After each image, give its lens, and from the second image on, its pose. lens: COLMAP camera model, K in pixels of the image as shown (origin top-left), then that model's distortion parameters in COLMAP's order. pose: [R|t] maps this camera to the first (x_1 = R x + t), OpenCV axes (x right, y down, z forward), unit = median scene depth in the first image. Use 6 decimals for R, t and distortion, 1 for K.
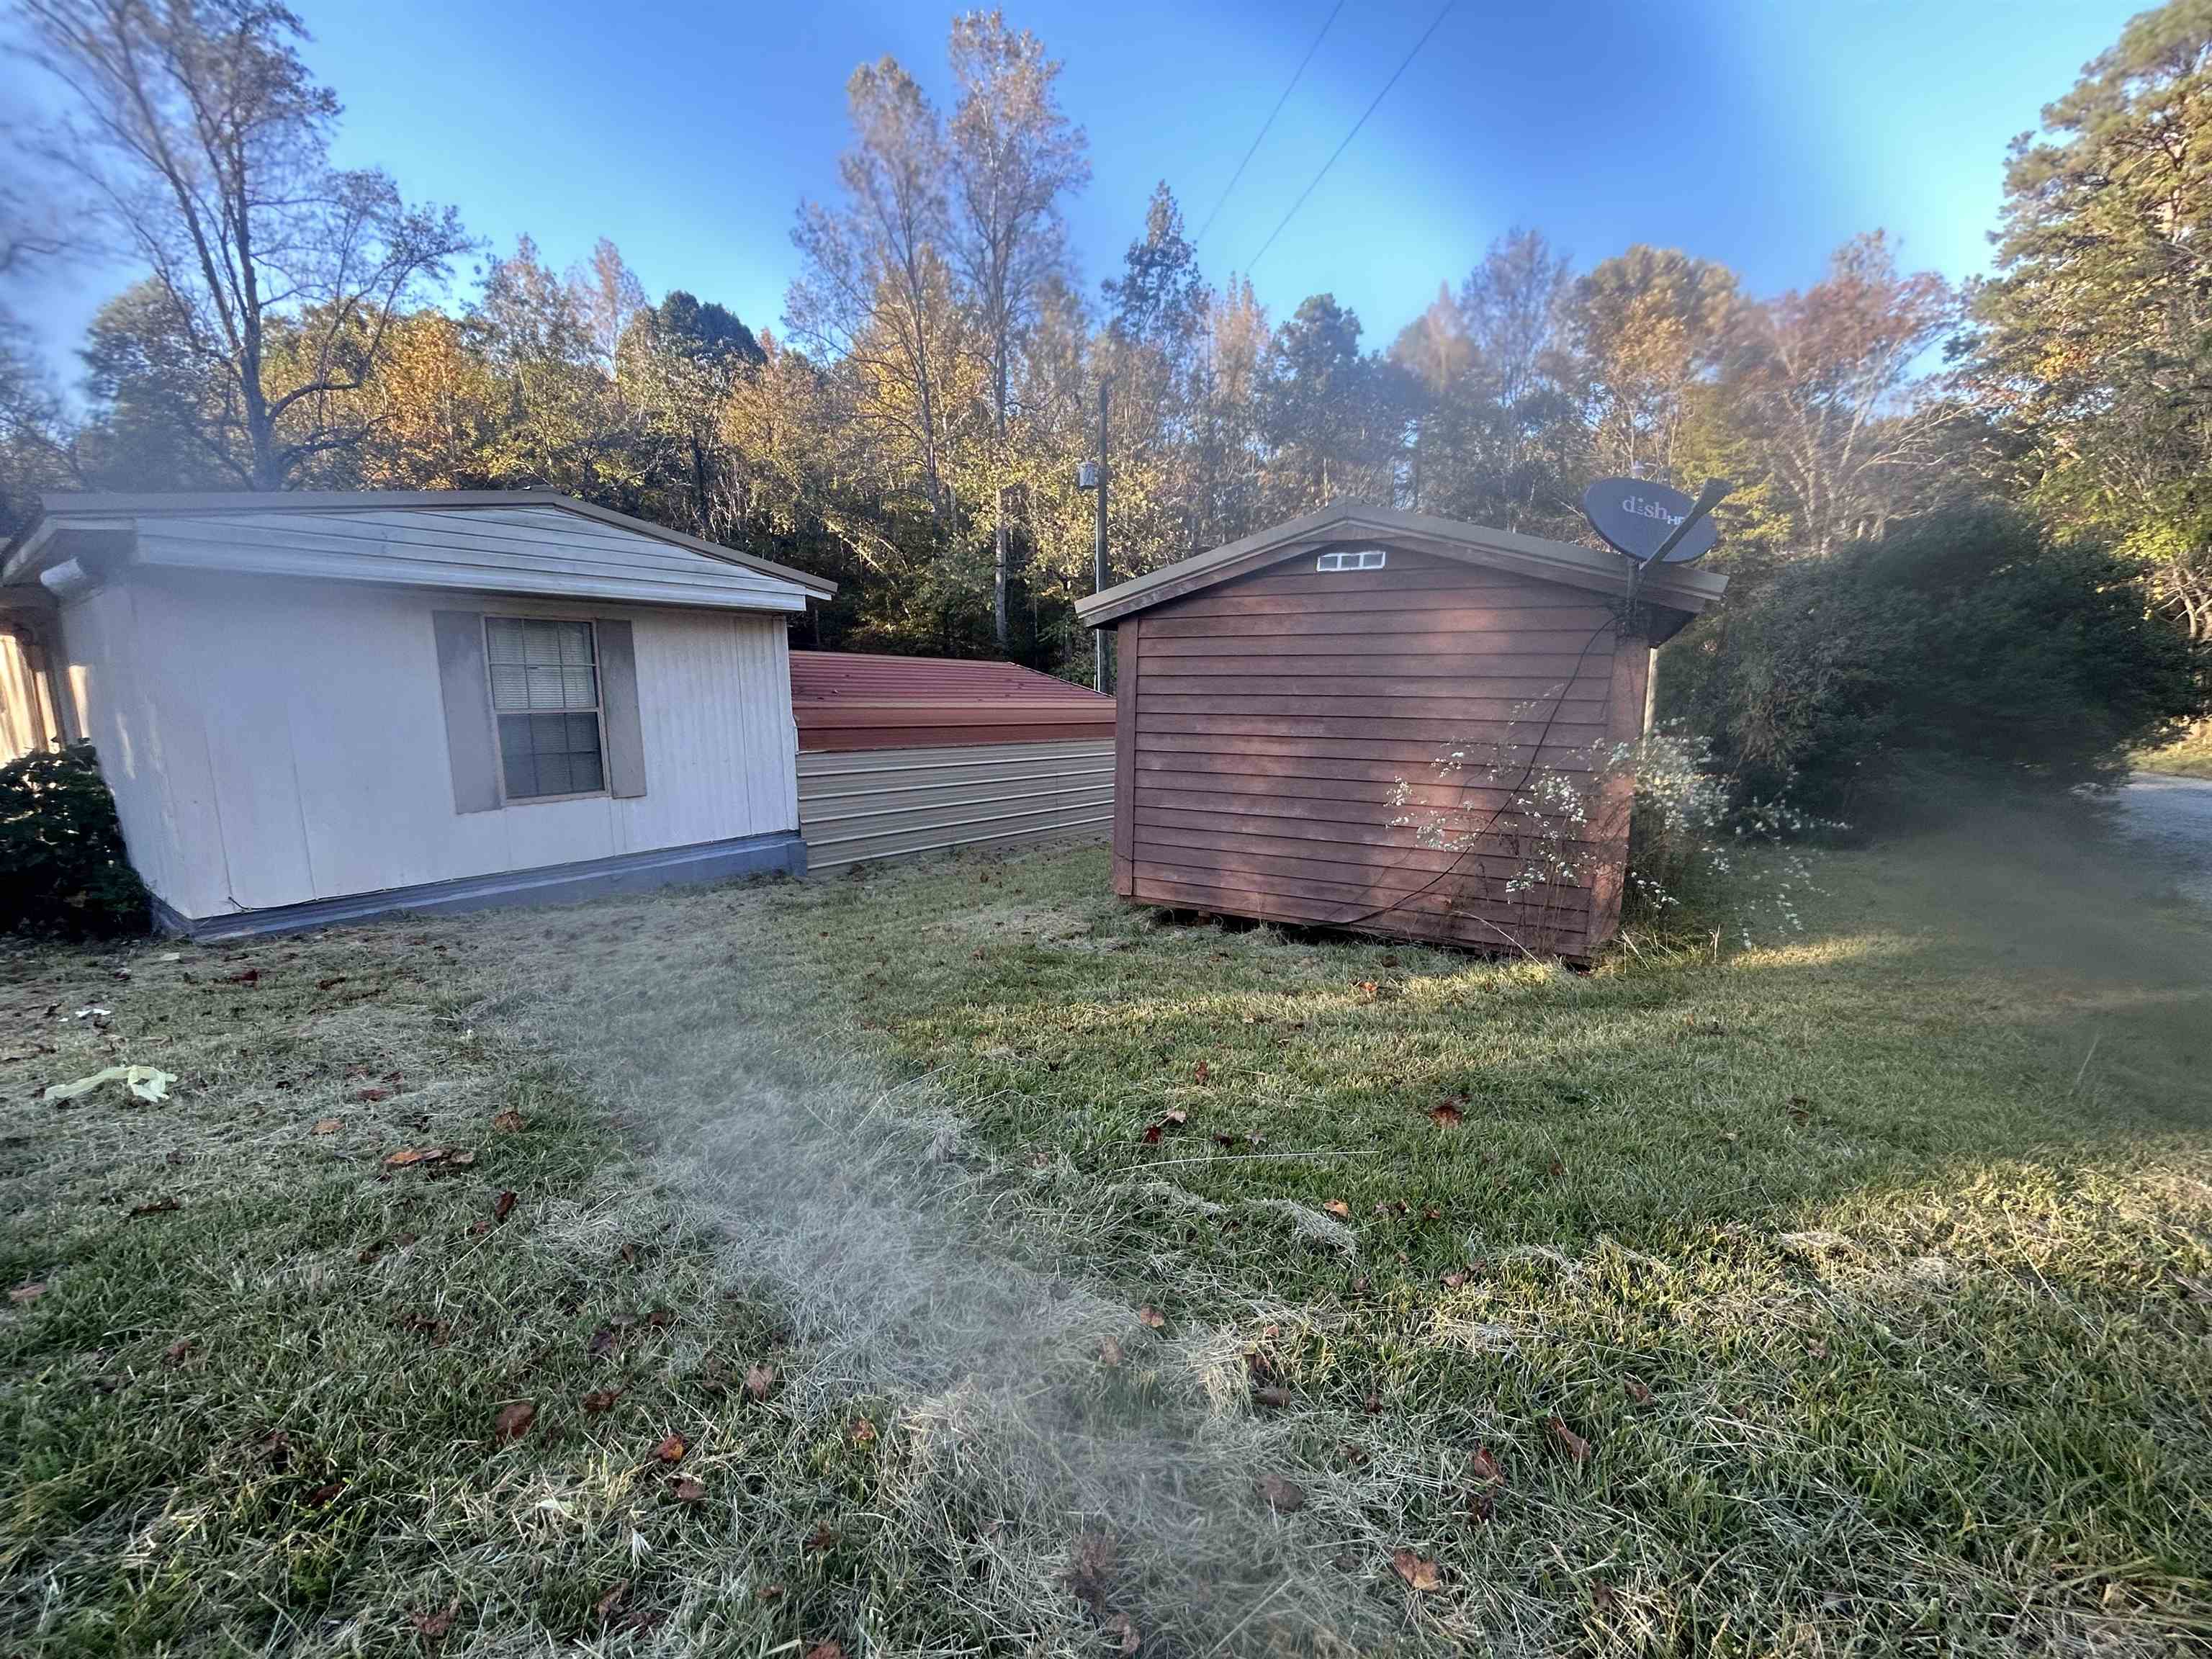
lens RADIAL K [[896.7, 0, 1092.7], [0, 896.7, 828.6], [0, 0, 1]] dist [0.000400, 0.000041]
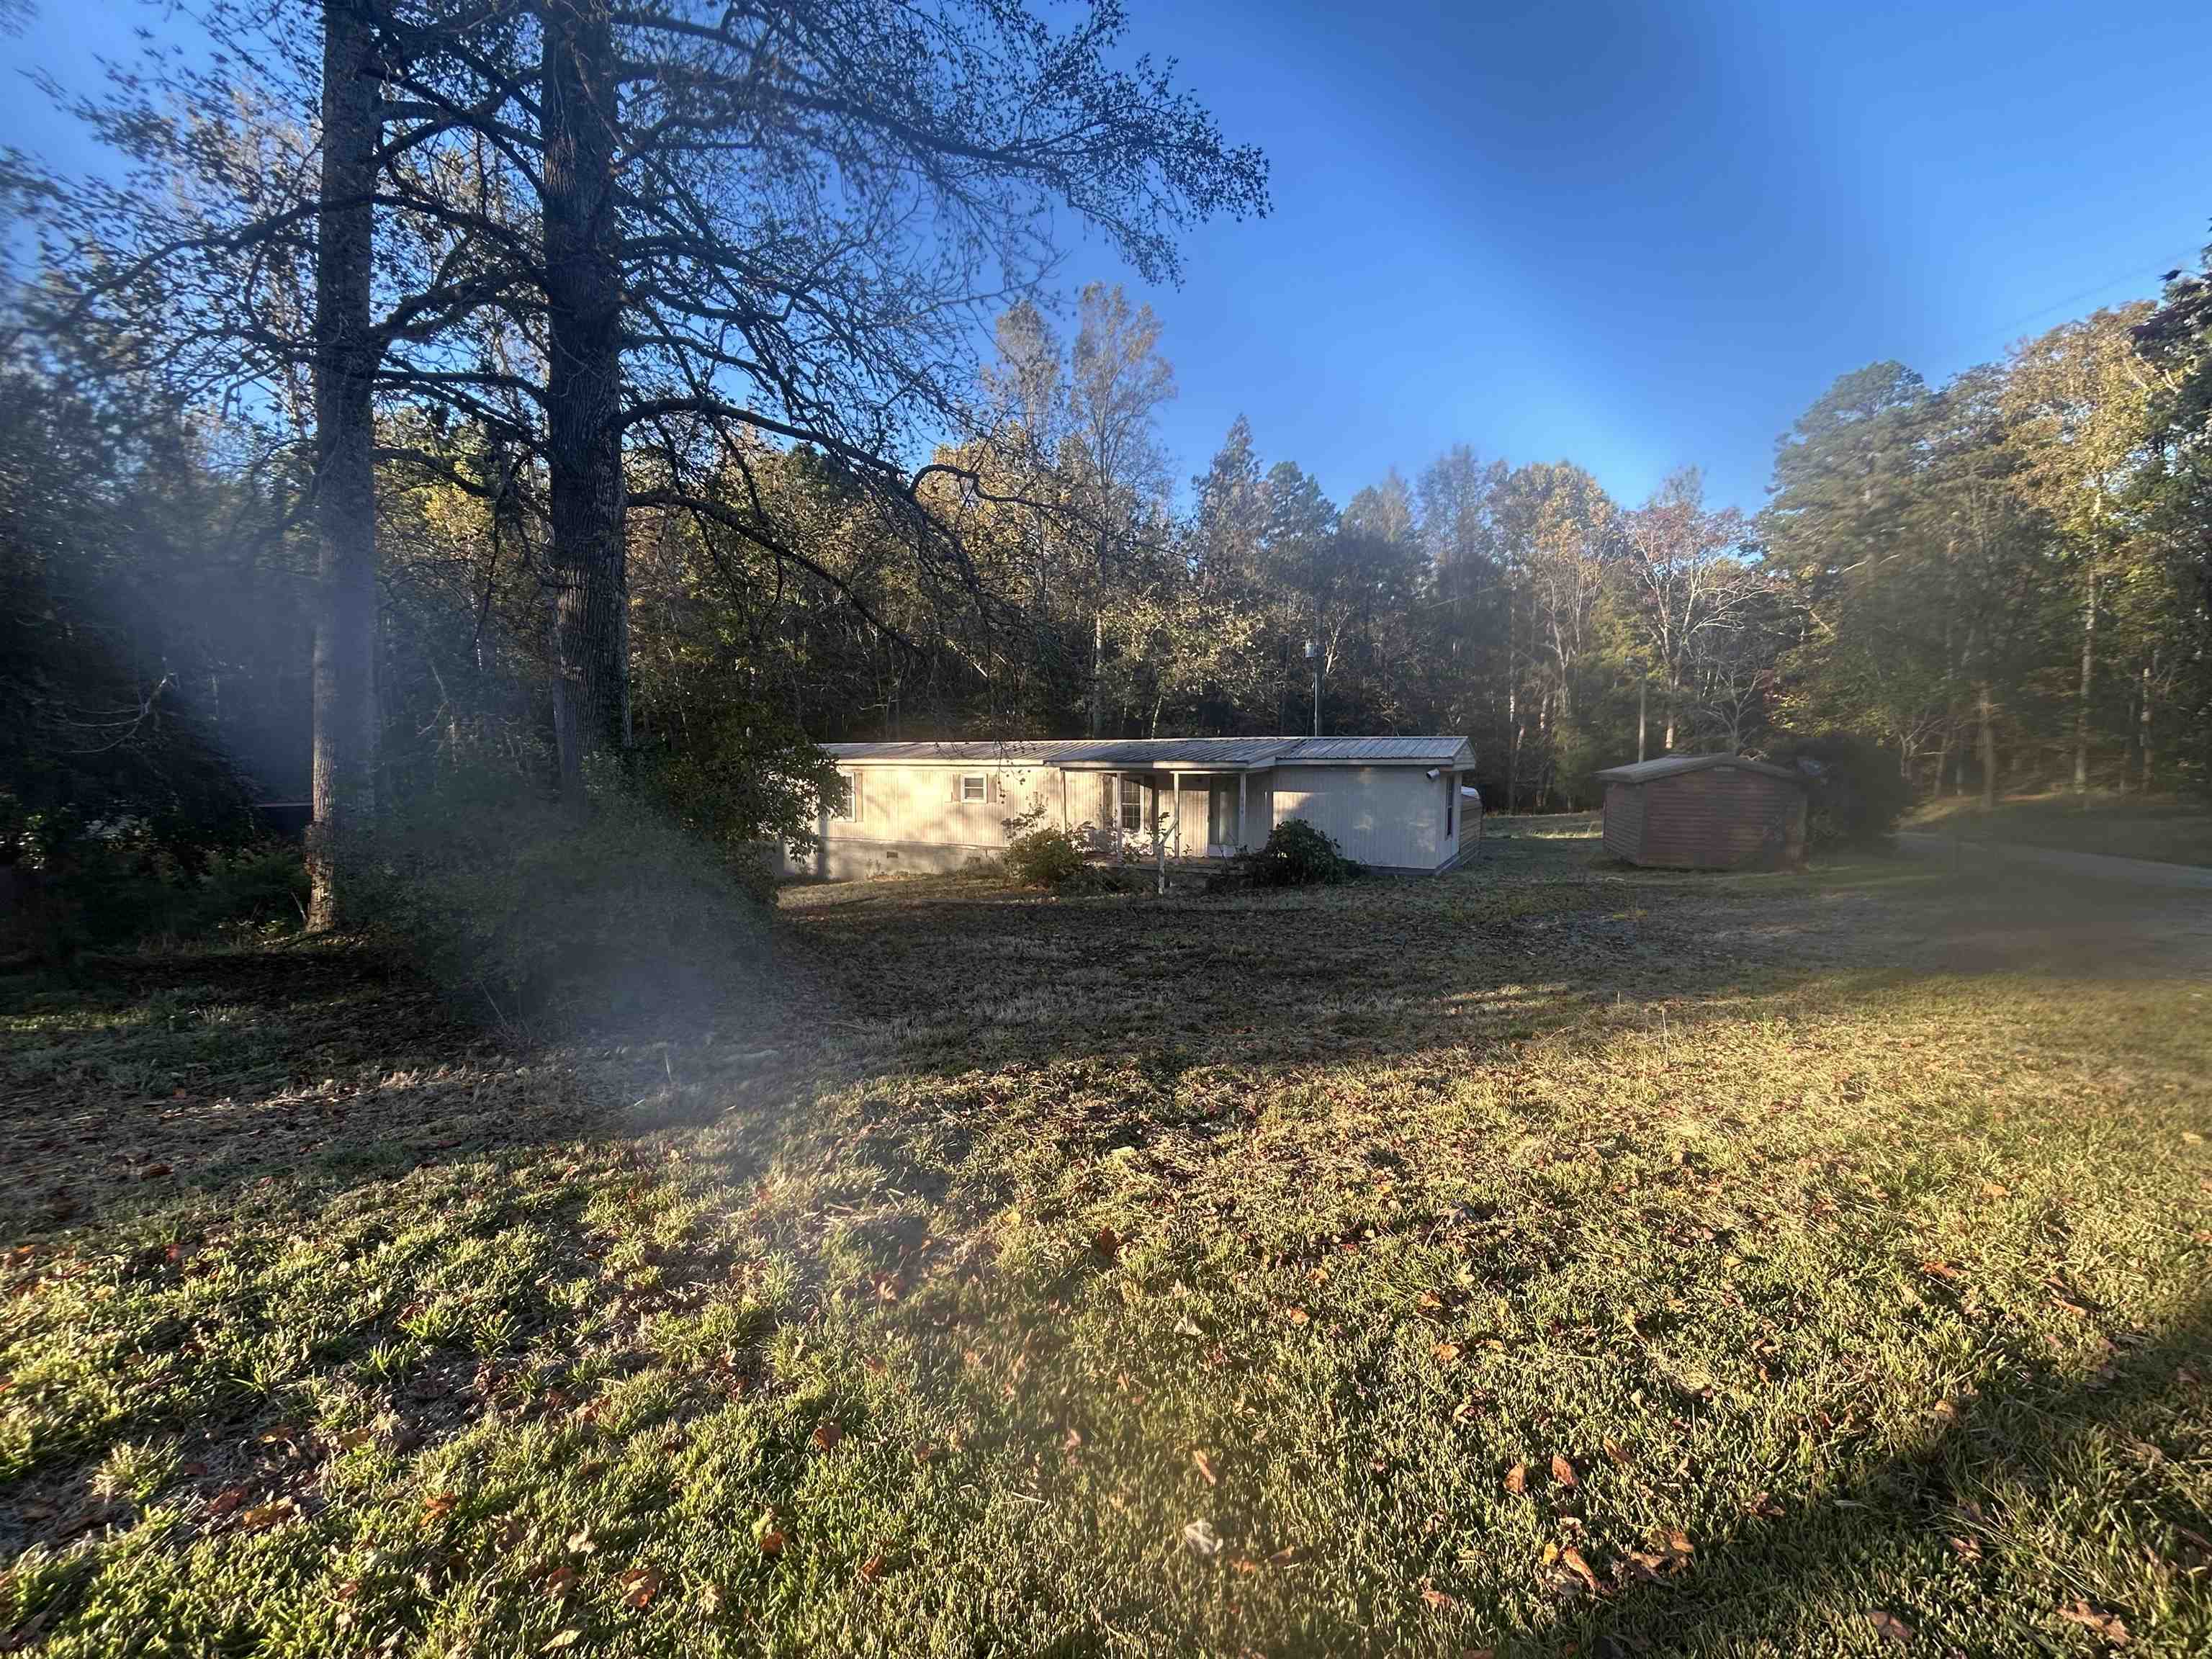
lens RADIAL K [[896.7, 0, 1104.3], [0, 896.7, 833.7], [0, 0, 1]] dist [-0.000419, -0.000079]
pose [[0.986752, -0.011665, 0.161814, -0.347550], [0.023747, 0.997054, -0.072932, 0.020273], [-0.160487, 0.075808, 0.984122, -0.267515]]
